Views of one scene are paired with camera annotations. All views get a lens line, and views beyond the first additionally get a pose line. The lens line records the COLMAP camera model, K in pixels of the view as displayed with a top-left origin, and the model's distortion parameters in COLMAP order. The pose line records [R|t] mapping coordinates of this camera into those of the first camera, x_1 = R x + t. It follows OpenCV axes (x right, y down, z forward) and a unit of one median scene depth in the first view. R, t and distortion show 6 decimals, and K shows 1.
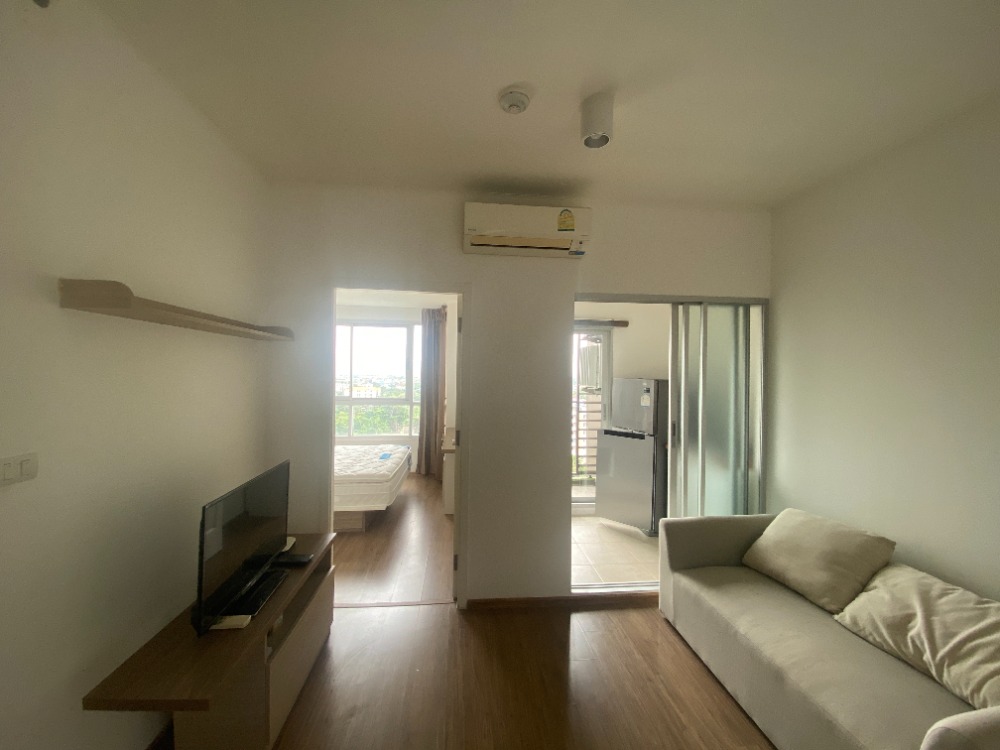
lens RADIAL K [[405.0, 0, 501.9], [0, 405.0, 373.8], [0, 0, 1]] dist [0.007596, -0.013903]
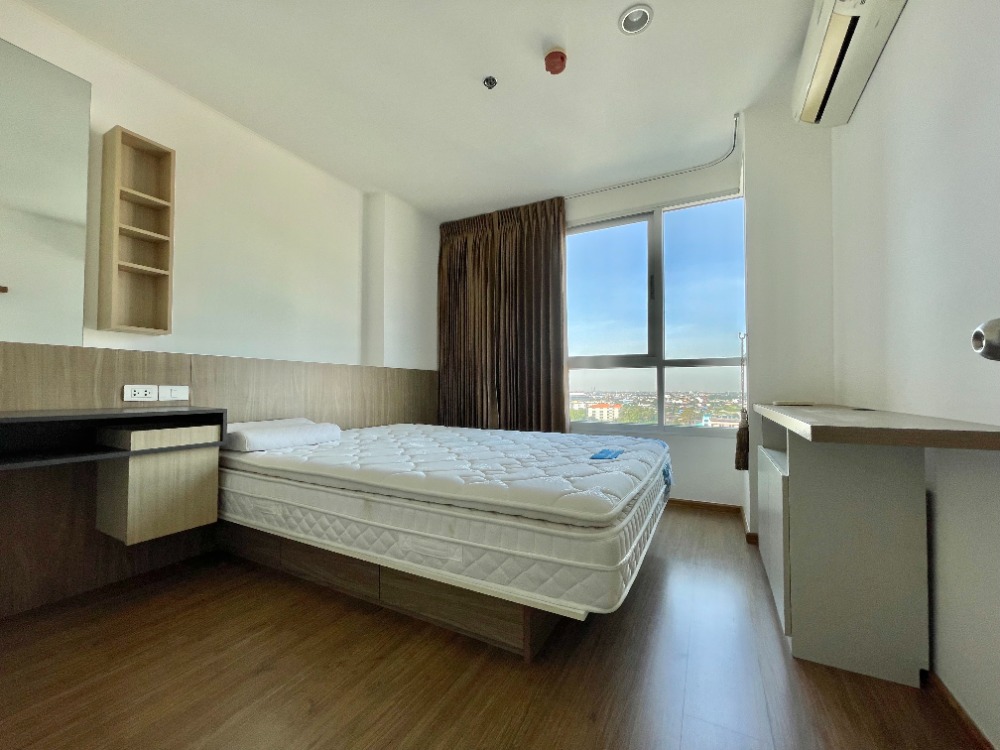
lens RADIAL K [[404.6, 0, 498.4], [0, 404.6, 382.0], [0, 0, 1]] dist [-0.001690, 0.002944]
pose [[0.832738, -0.025082, -0.553099, -0.249520], [0.011583, 0.999544, -0.027888, 0.242388], [0.553546, 0.016817, 0.832649, 1.022951]]
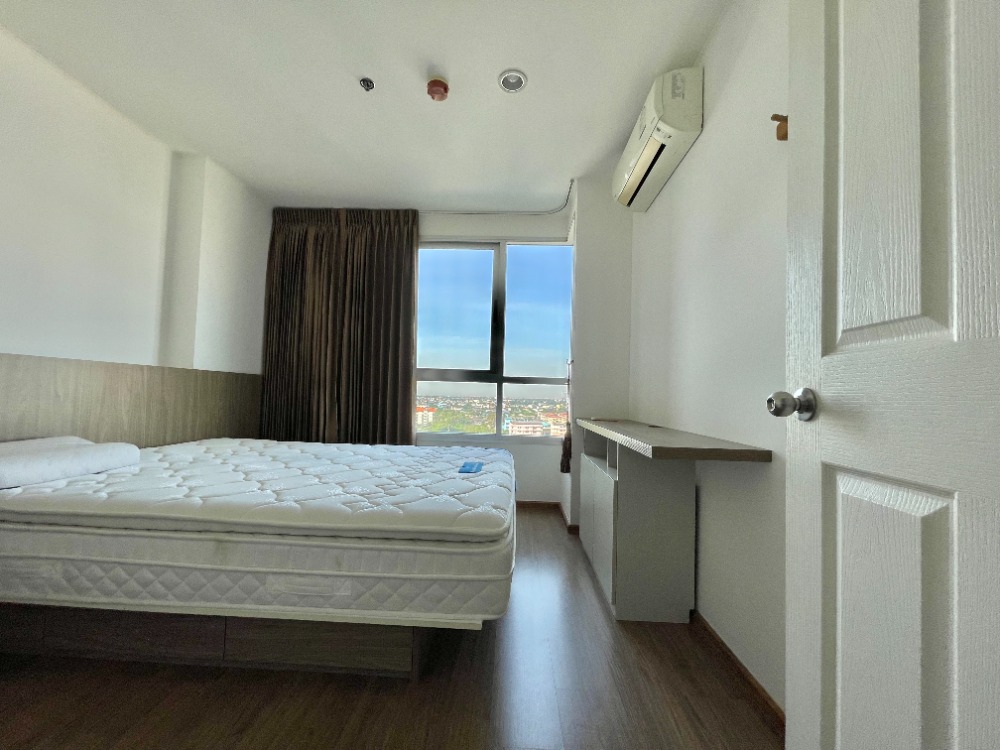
lens RADIAL K [[404.6, 0, 498.4], [0, 404.6, 382.0], [0, 0, 1]] dist [-0.001690, 0.002944]
pose [[0.990489, 0.008468, -0.137329, -0.332071], [-0.013642, 0.999230, -0.036780, 0.217646], [0.136912, 0.038303, 0.989842, 0.967575]]
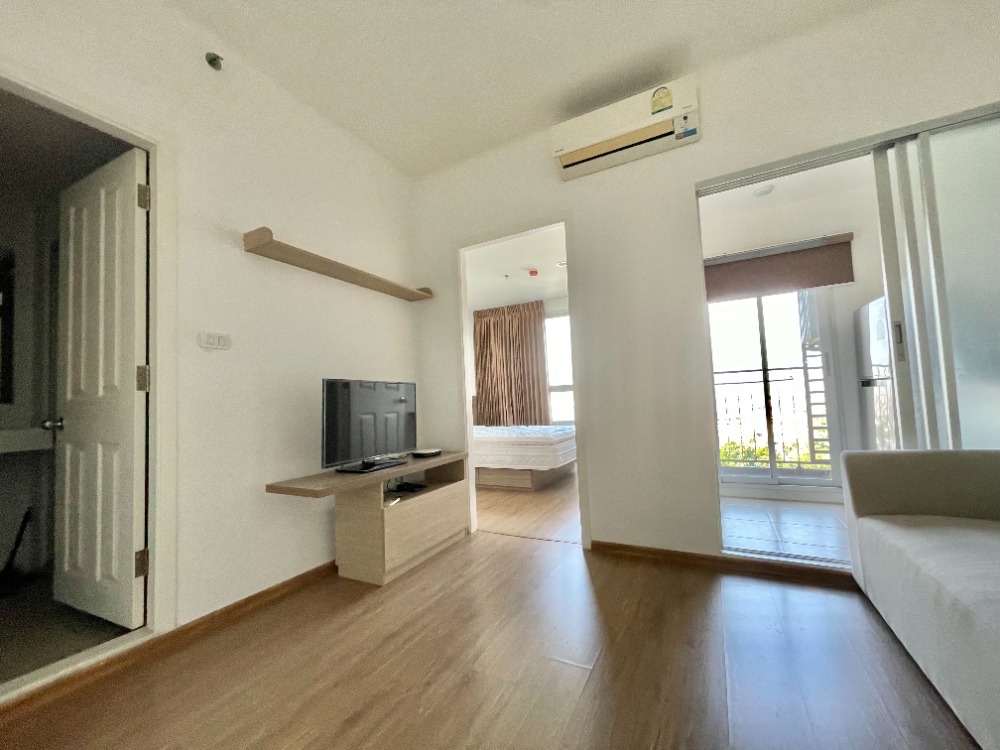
lens RADIAL K [[404.6, 0, 498.4], [0, 404.6, 382.0], [0, 0, 1]] dist [-0.001690, 0.002944]
pose [[0.827848, -0.081755, -0.554962, 0.283796], [0.056334, 0.996438, -0.062756, 0.240231], [0.558116, 0.020689, 0.829505, 0.101629]]
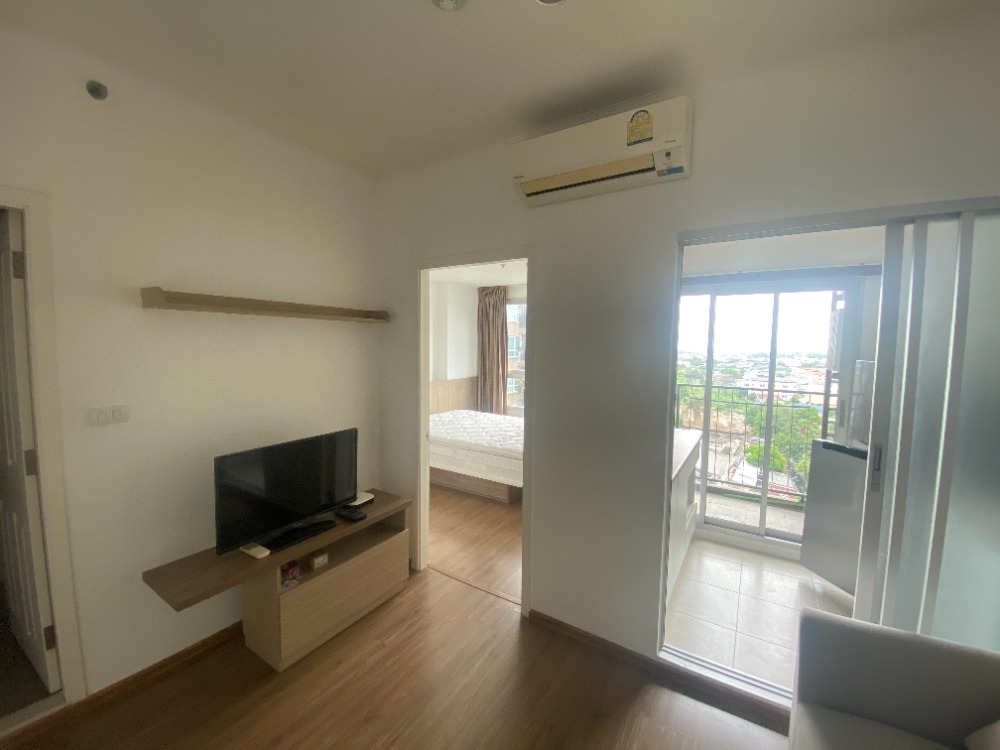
lens RADIAL K [[405.0, 0, 501.9], [0, 405.0, 373.8], [0, 0, 1]] dist [0.007596, -0.013903]
pose [[0.783392, 0.044939, -0.619901, 0.390844], [-0.003685, 0.997701, 0.067669, -0.013619], [0.621517, -0.050727, 0.781756, 0.296009]]
